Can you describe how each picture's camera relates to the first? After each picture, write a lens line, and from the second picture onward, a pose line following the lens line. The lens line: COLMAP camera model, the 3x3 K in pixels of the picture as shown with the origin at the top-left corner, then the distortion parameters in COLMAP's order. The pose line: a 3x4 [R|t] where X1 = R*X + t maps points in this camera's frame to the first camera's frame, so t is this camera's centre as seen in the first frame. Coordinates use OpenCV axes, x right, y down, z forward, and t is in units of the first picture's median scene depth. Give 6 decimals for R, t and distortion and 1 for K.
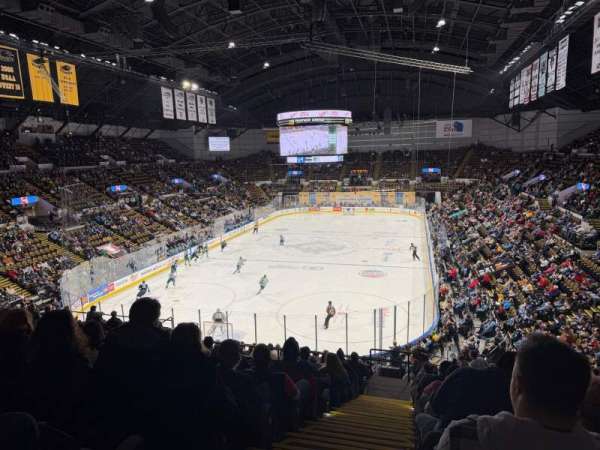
lens RADIAL K [[416.3, 0, 296.3], [0, 416.3, 230.4], [0, 0, 1]] dist [0.088839, -0.090064]
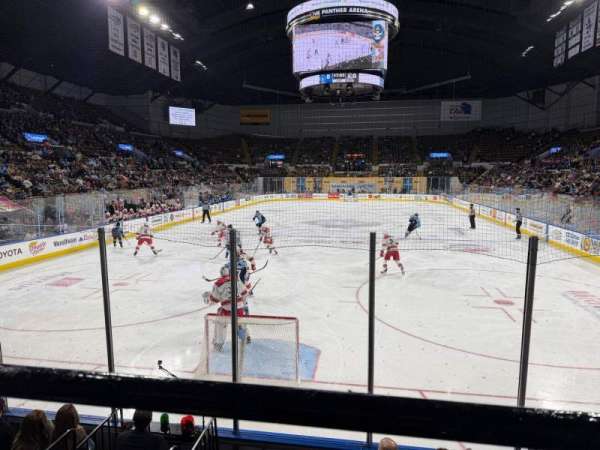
lens RADIAL K [[418.1, 0, 300.0], [0, 418.1, 225.0], [0, 0, 1]] dist [0.087475, -0.100924]
pose [[0.992882, 0.011898, 0.118508, -0.084825], [-0.004514, 0.998042, -0.062383, 0.075452], [-0.119018, 0.061404, 0.990992, 0.293342]]
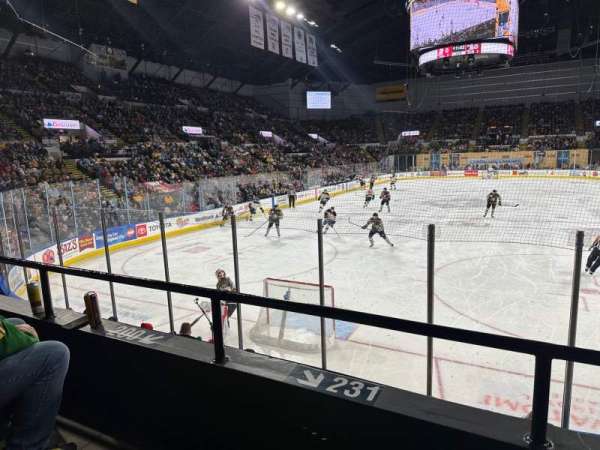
lens RADIAL K [[419.5, 0, 306.2], [0, 419.5, 223.5], [0, 0, 1]] dist [0.081456, -0.101030]
pose [[0.978157, 0.027032, -0.206102, -0.043973], [-0.029319, 0.999538, -0.008054, 0.074406], [0.205789, 0.013921, 0.978497, 0.267749]]
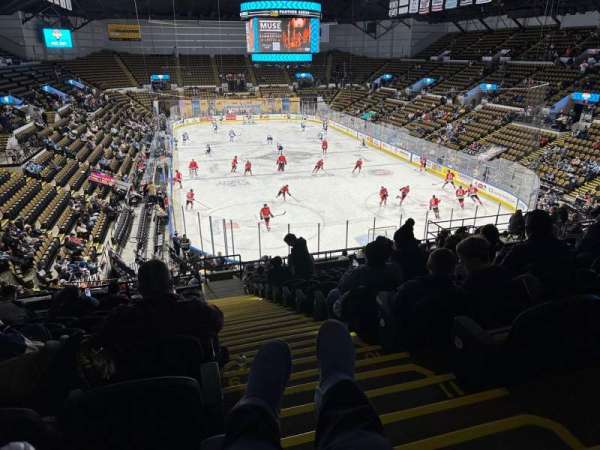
lens RADIAL K [[418.1, 0, 300.0], [0, 418.1, 225.0], [0, 0, 1]] dist [0.087475, -0.100924]
pose [[0.852294, -0.176272, 0.492467, -0.388562], [0.077127, 0.973565, 0.214993, -0.010446], [-0.517346, -0.145255, 0.843359, 0.101382]]
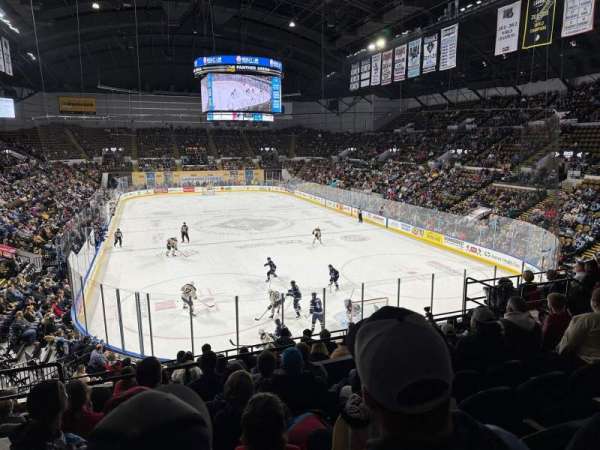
lens RADIAL K [[418.1, 0, 300.0], [0, 418.1, 225.0], [0, 0, 1]] dist [0.087475, -0.100924]
pose [[0.808289, -0.093433, 0.581326, -0.325006], [0.091138, 0.995283, 0.033246, 0.020631], [-0.581690, 0.026109, 0.812992, 0.194267]]
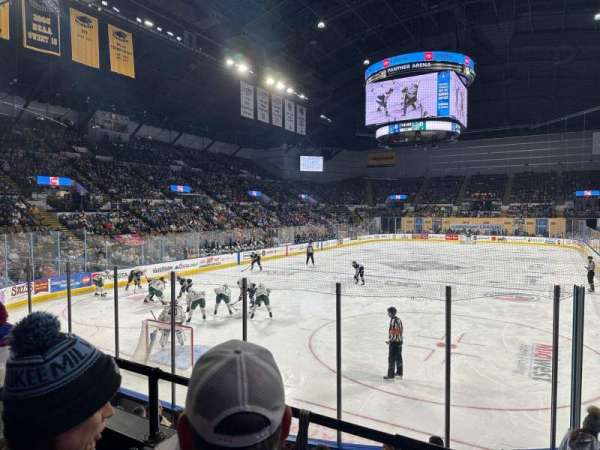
lens RADIAL K [[418.1, 0, 300.0], [0, 418.1, 225.0], [0, 0, 1]] dist [0.087475, -0.100924]
pose [[0.967170, 0.031966, -0.252113, 0.032595], [-0.068826, 0.987930, -0.138771, 0.074371], [0.244634, 0.151567, 0.957696, 0.248737]]
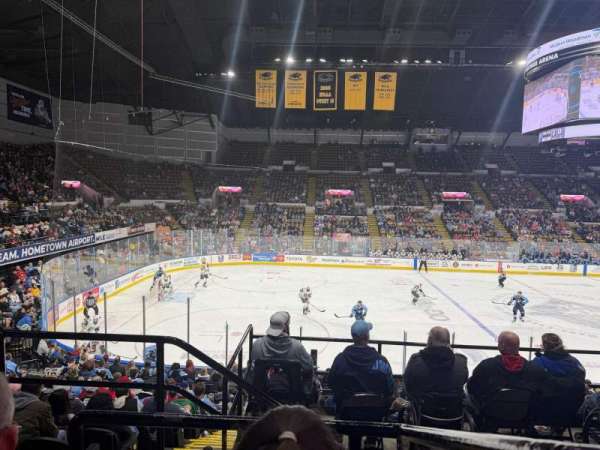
lens RADIAL K [[418.1, 0, 300.0], [0, 418.1, 225.0], [0, 0, 1]] dist [0.087475, -0.100924]
pose [[0.220564, 0.115024, -0.968566, 0.408639], [-0.208531, 0.975623, 0.068375, -0.026083], [0.952820, 0.186895, 0.239173, 0.462597]]
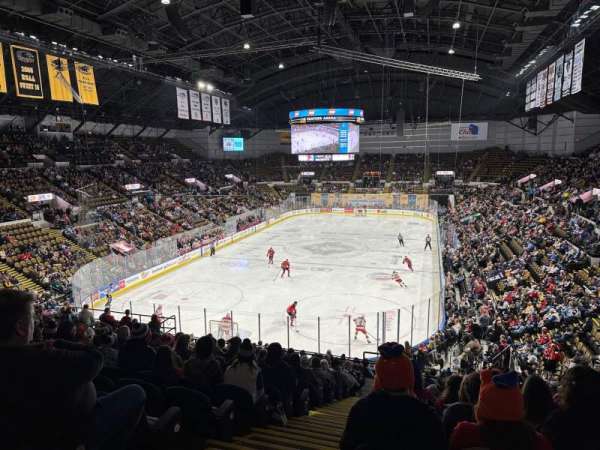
lens RADIAL K [[416.7, 0, 297.2], [0, 416.7, 225.2], [0, 0, 1]] dist [0.099155, -0.109051]
pose [[0.999386, 0.017397, -0.030418, 0.006429], [-0.017804, 0.999755, -0.013146, -0.000625], [0.030181, 0.013680, 0.999451, -0.002531]]
